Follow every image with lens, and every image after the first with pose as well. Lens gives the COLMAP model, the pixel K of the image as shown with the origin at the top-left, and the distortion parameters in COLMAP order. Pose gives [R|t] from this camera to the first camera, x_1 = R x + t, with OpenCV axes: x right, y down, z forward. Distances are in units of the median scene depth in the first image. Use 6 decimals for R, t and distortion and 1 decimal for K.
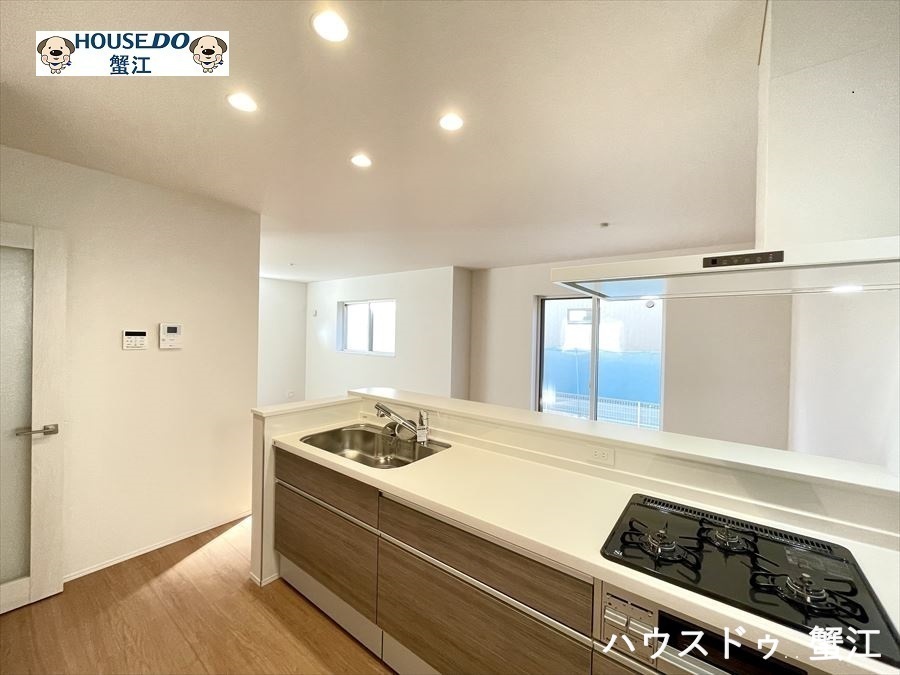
lens RADIAL K [[359.3, 0, 453.0], [0, 359.3, 335.6], [0, 0, 1]] dist [-0.014331, -0.000367]
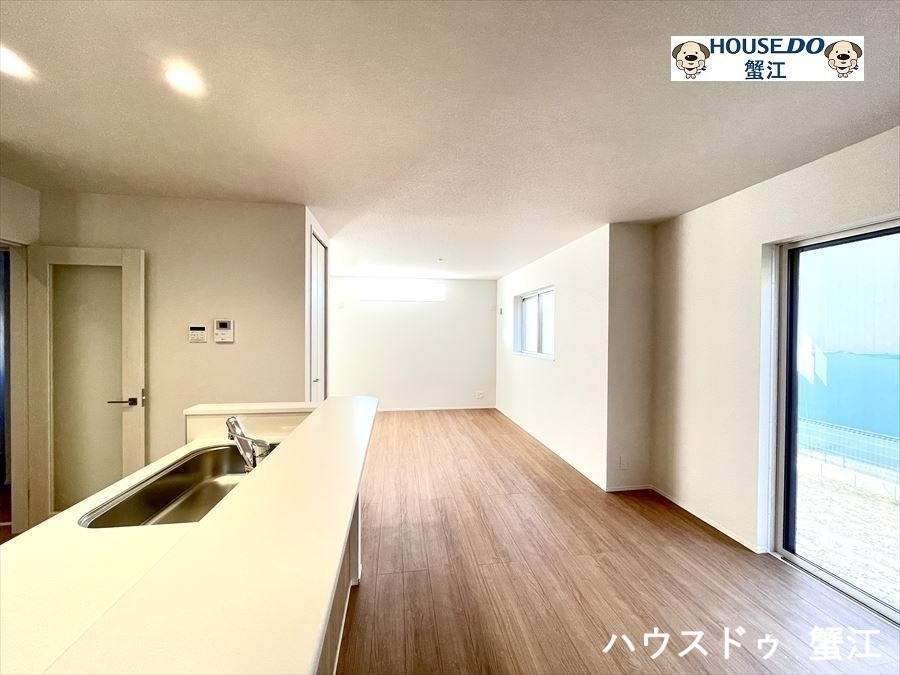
lens RADIAL K [[359.3, 0, 450.3], [0, 359.3, 336.5], [0, 0, 1]] dist [-0.014331, -0.000367]
pose [[0.717807, -0.007124, -0.696206, 0.250177], [0.002748, 0.999969, -0.007400, 0.015077], [0.696237, 0.003399, 0.717804, 0.347801]]
